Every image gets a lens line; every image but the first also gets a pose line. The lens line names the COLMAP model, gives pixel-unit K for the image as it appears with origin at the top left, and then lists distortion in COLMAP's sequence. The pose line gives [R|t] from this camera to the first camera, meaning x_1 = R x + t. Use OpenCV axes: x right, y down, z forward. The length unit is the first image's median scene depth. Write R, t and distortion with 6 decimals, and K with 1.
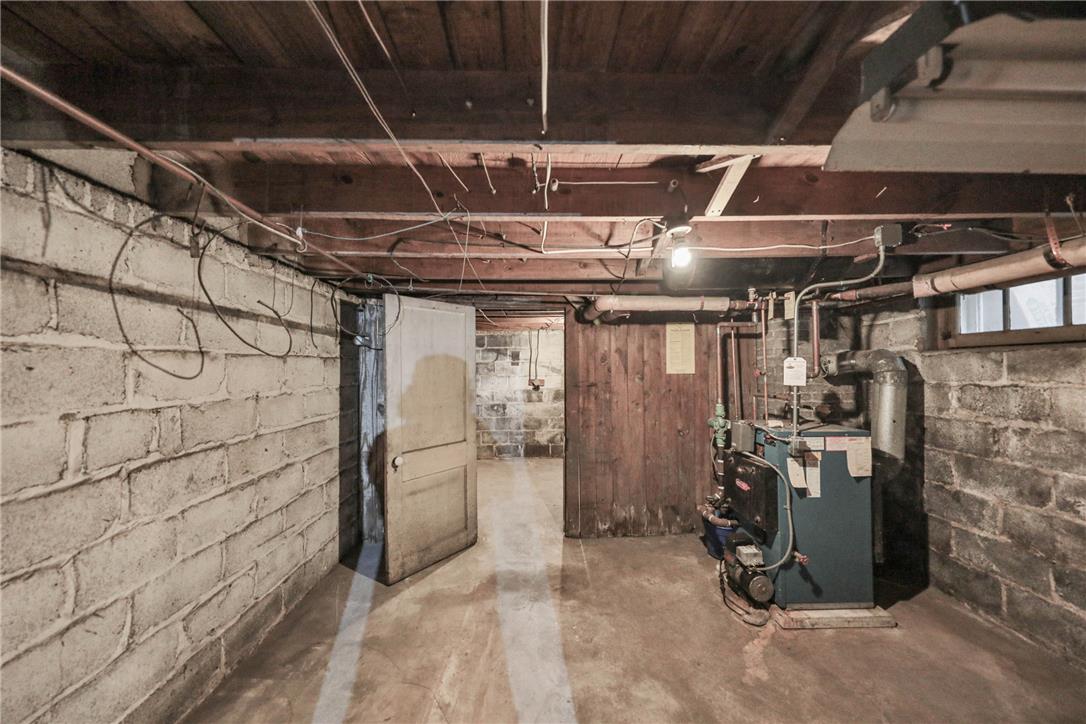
lens RADIAL K [[365.0, 0, 543.9], [0, 365.0, 359.9], [0, 0, 1]] dist [0.010421, -0.004791]
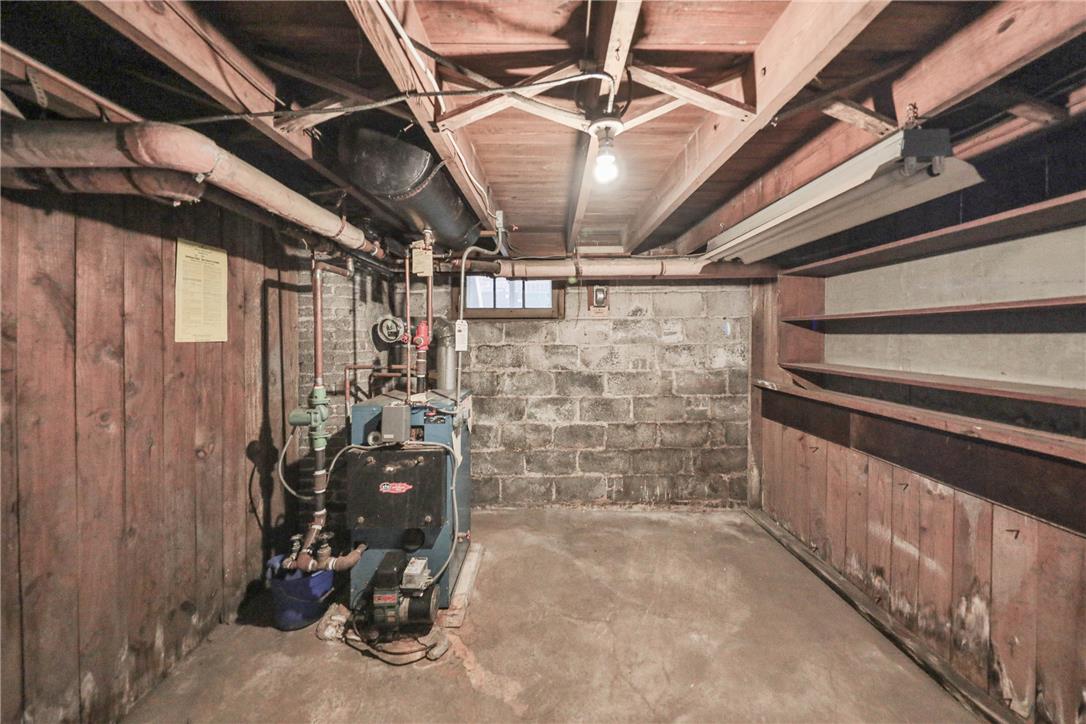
lens RADIAL K [[368.7, 0, 546.2], [0, 368.7, 334.2], [0, 0, 1]] dist [0.016862, -0.004612]
pose [[0.036213, 0.004959, 0.999332, -0.227228], [-0.024385, 0.999694, -0.004077, 0.025734], [-0.999047, -0.024221, 0.036323, 0.741230]]
